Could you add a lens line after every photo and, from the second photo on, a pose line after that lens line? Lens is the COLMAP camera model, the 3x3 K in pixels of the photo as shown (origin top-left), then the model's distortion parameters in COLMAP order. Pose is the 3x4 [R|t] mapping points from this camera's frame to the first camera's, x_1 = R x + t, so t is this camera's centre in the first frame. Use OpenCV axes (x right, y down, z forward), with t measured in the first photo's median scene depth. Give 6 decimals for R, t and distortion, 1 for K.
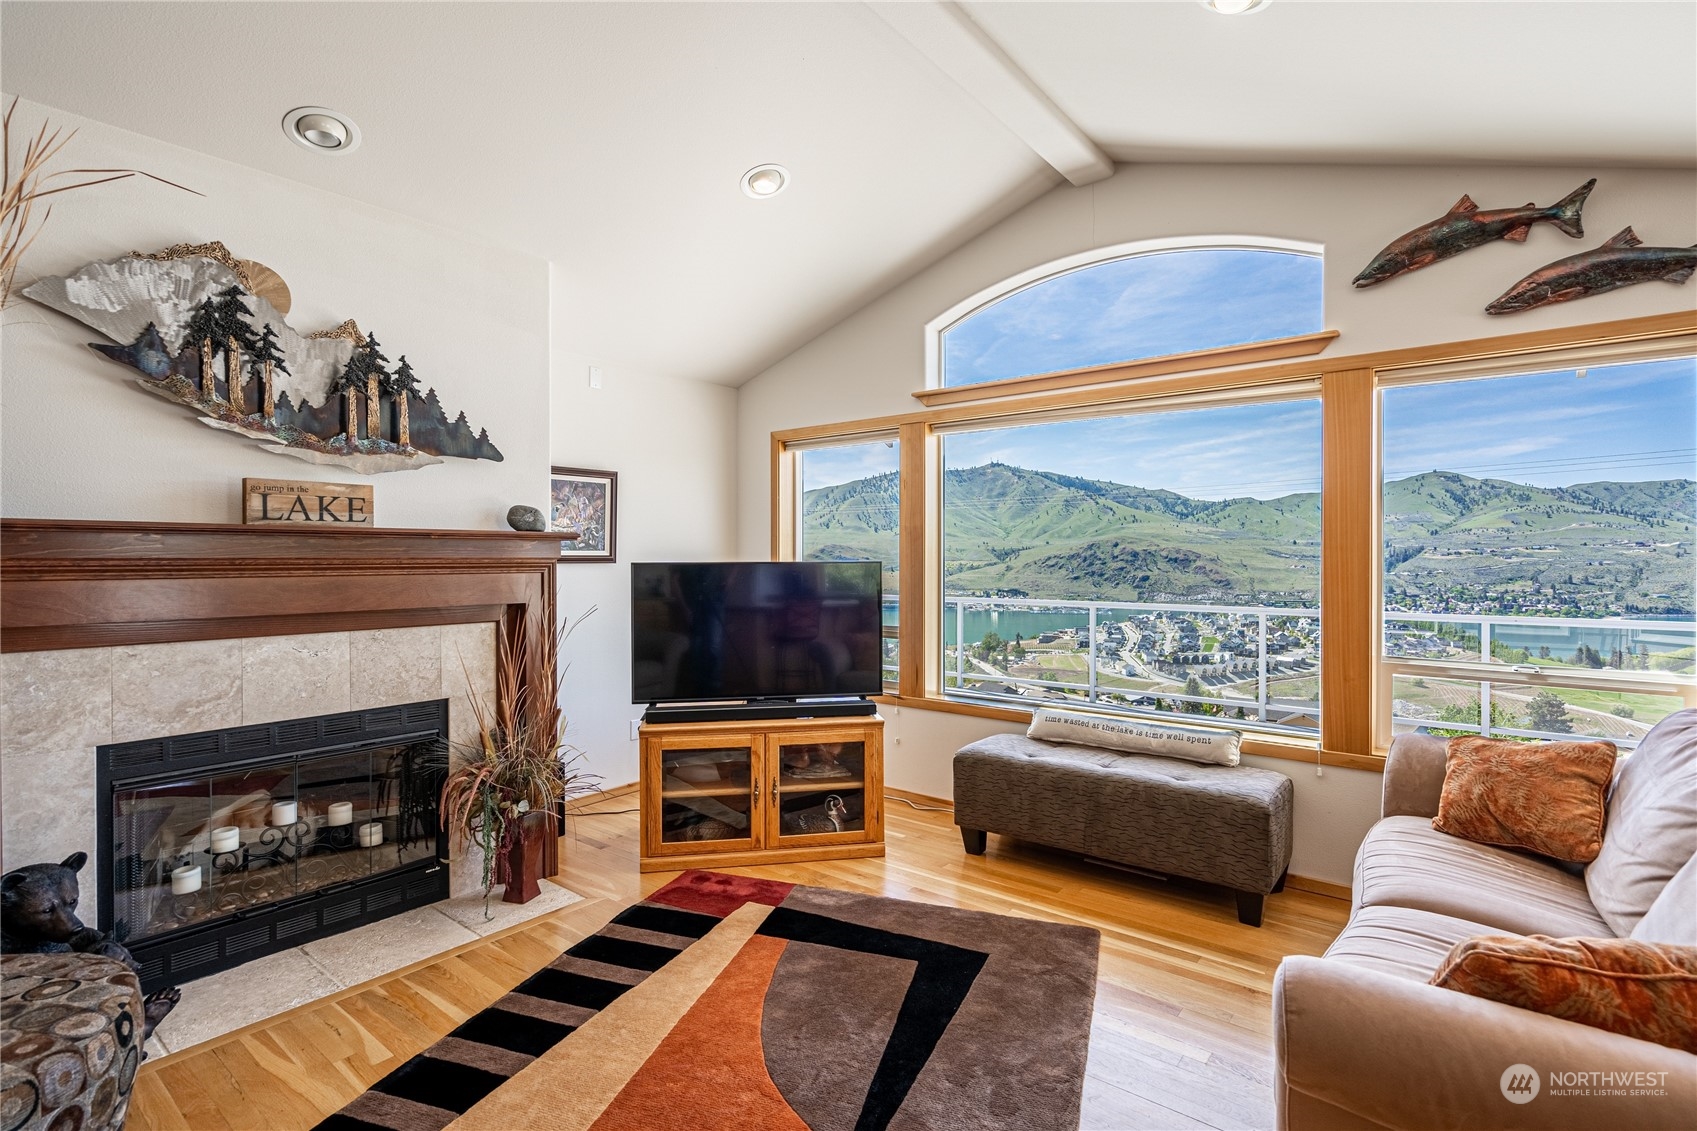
lens RADIAL K [[807.9, 0, 844.8], [0, 807.9, 558.2], [0, 0, 1]] dist [-0.000059, 0.000433]
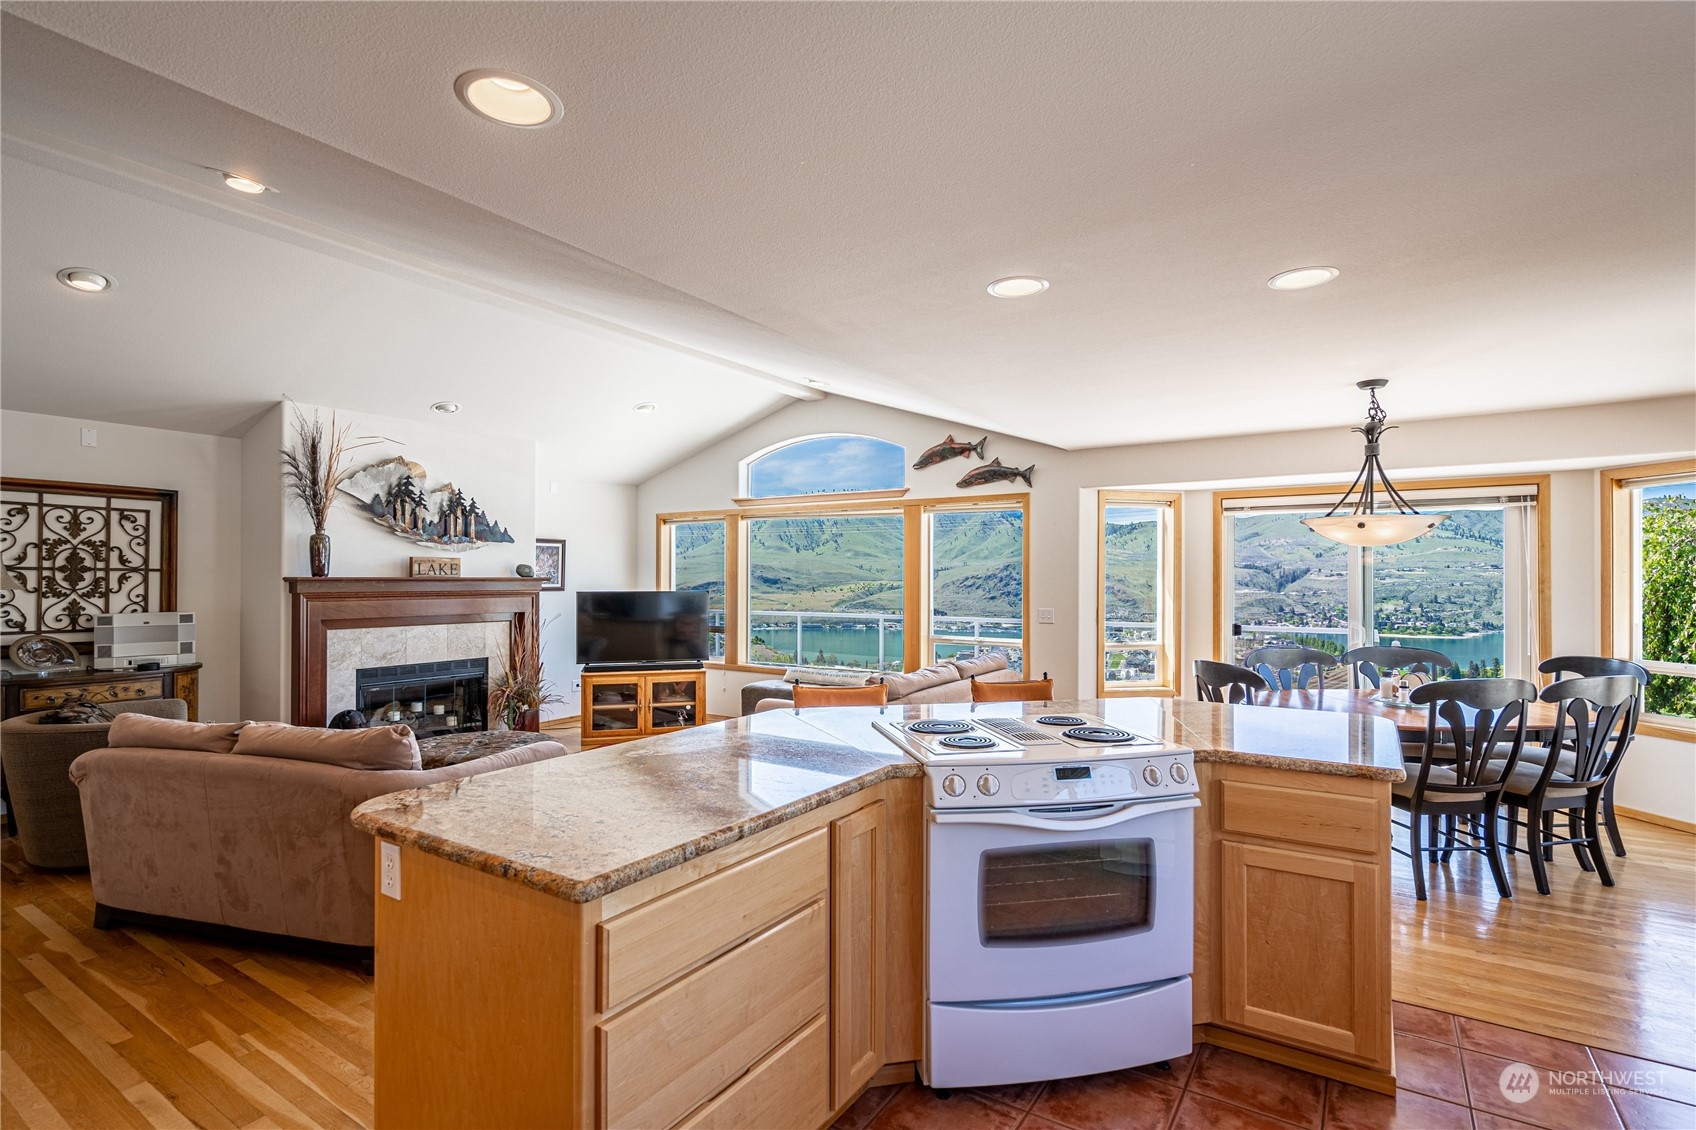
lens RADIAL K [[802.8, 0, 849.0], [0, 802.8, 568.7], [0, 0, 1]] dist [0.000387, 0.000807]
pose [[0.994789, 0.003241, 0.101904, 0.221870], [-0.002025, 0.999926, -0.012034, -0.032105], [-0.101936, 0.011765, 0.994721, -1.144916]]
